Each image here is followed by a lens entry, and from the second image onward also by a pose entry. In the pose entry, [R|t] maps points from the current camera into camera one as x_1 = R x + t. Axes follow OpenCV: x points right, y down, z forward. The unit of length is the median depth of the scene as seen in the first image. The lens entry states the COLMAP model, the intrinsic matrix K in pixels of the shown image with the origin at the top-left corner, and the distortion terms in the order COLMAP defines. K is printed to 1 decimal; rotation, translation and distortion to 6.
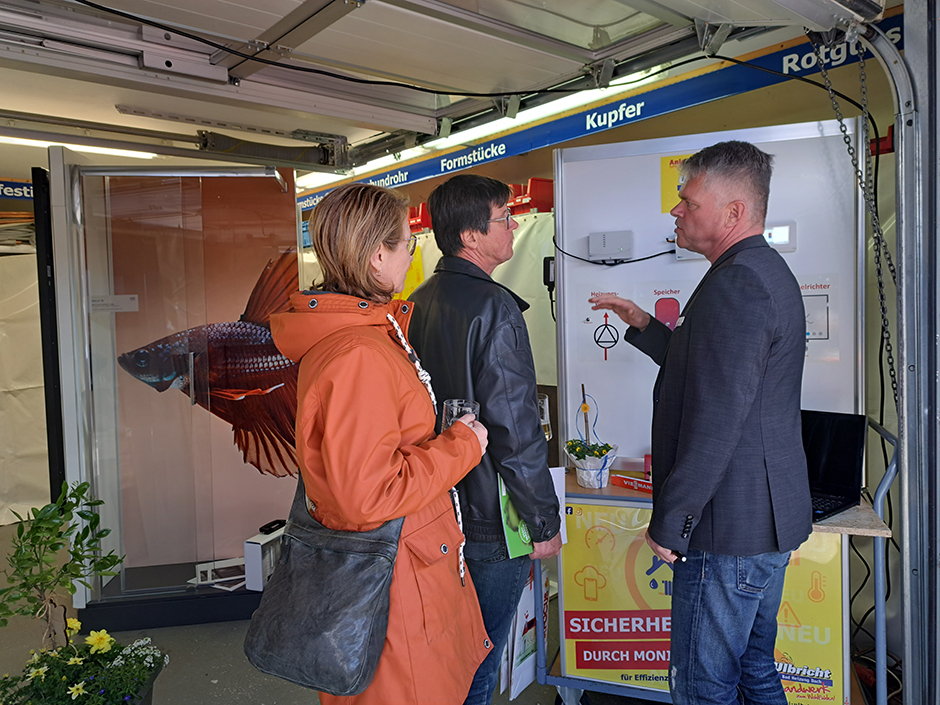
lens RADIAL K [[672.3, 0, 478.1], [0, 672.3, 335.5], [0, 0, 1]] dist [0.063161, -0.052489]
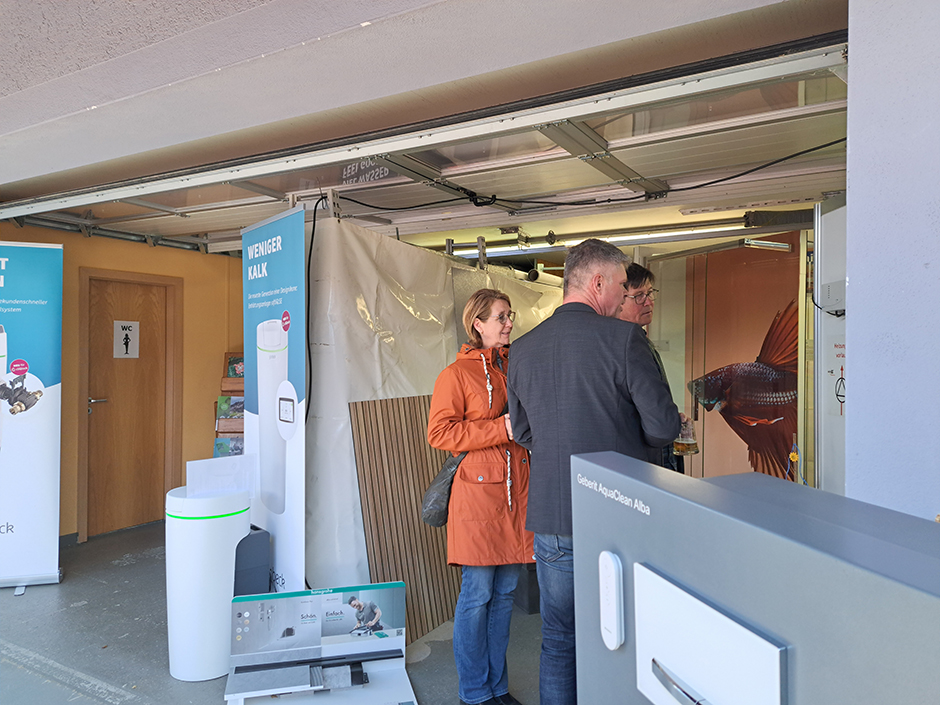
lens RADIAL K [[672.3, 0, 478.1], [0, 672.3, 335.5], [0, 0, 1]] dist [0.063161, -0.052489]
pose [[0.305762, 0.003560, -0.952101, 0.945140], [-0.056763, 0.998282, -0.014497, -0.031972], [0.950415, 0.058477, 0.305438, 0.197307]]
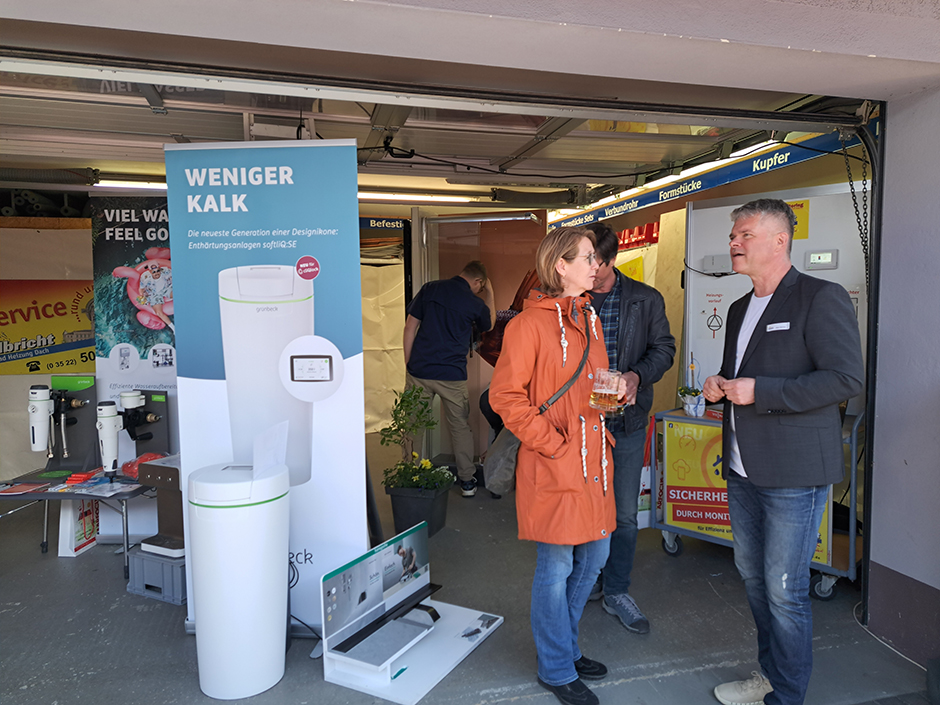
lens RADIAL K [[672.3, 0, 478.1], [0, 672.3, 335.5], [0, 0, 1]] dist [0.063161, -0.052489]
pose [[0.900324, 0.040287, -0.433352, 0.375673], [-0.036925, 0.999187, 0.016175, 0.025619], [0.433652, 0.001439, 0.901079, -0.631056]]
